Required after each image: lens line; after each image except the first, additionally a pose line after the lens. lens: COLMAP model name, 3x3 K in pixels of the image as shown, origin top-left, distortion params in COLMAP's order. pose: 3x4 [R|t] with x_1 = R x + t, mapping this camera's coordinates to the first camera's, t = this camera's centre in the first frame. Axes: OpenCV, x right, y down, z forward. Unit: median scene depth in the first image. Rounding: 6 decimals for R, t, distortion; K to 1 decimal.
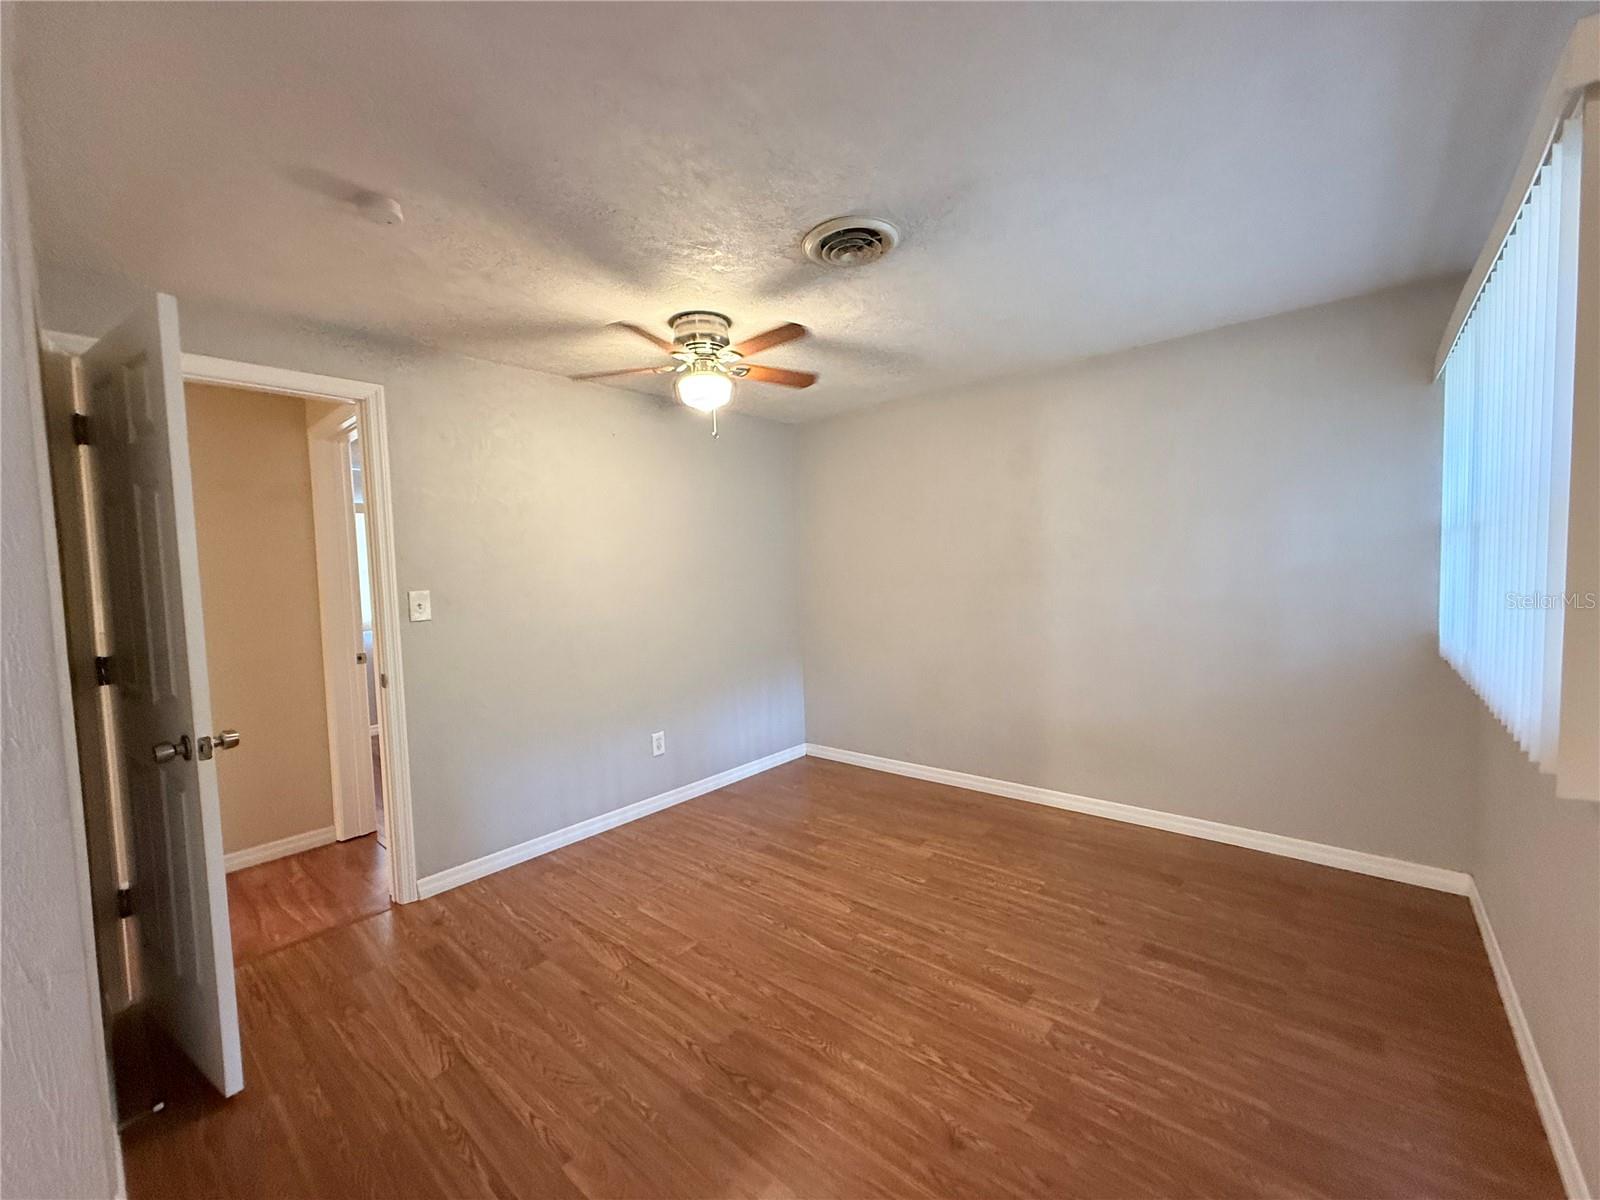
lens RADIAL K [[635.8, 0, 797.8], [0, 635.8, 601.9], [0, 0, 1]] dist [0.000739, -0.000239]
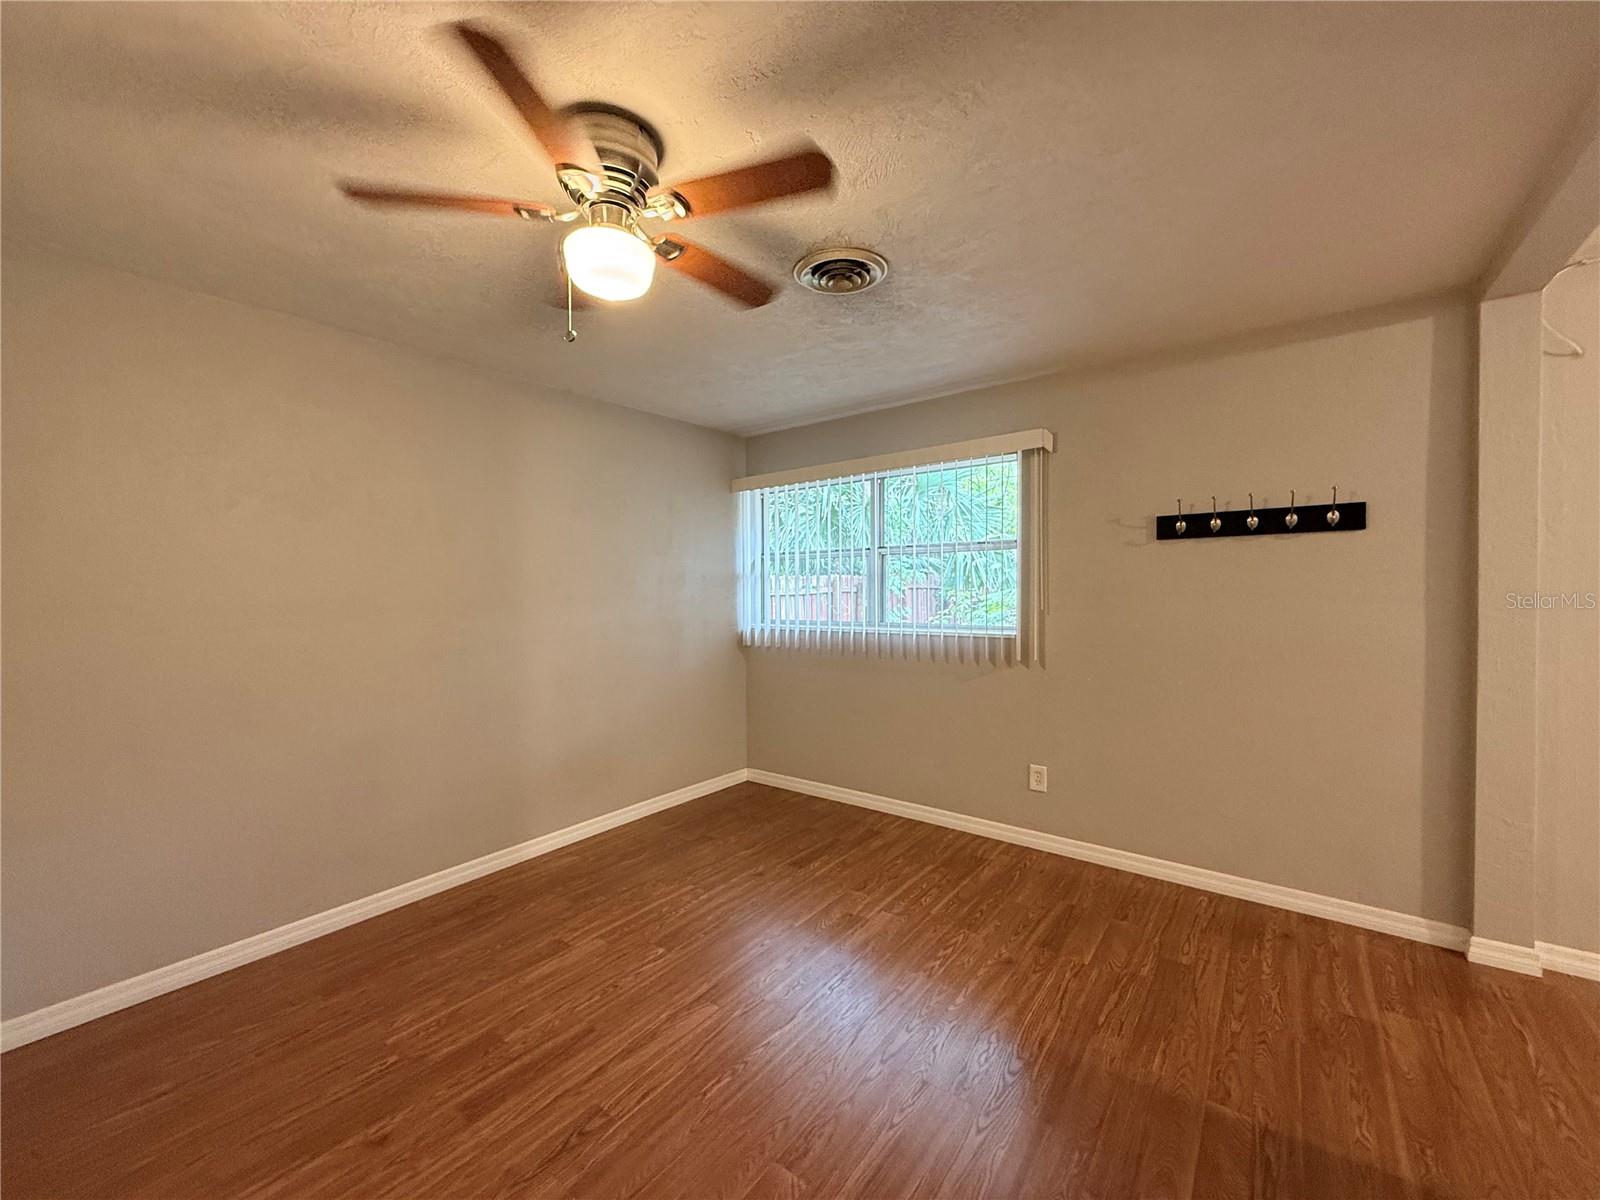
lens RADIAL K [[635.8, 0, 797.8], [0, 635.8, 601.9], [0, 0, 1]] dist [0.000739, -0.000239]
pose [[-0.054750, 0.013472, 0.998409, -0.699428], [0.065383, 0.997811, -0.009879, -0.011639], [-0.996357, 0.064738, -0.055511, 0.857037]]
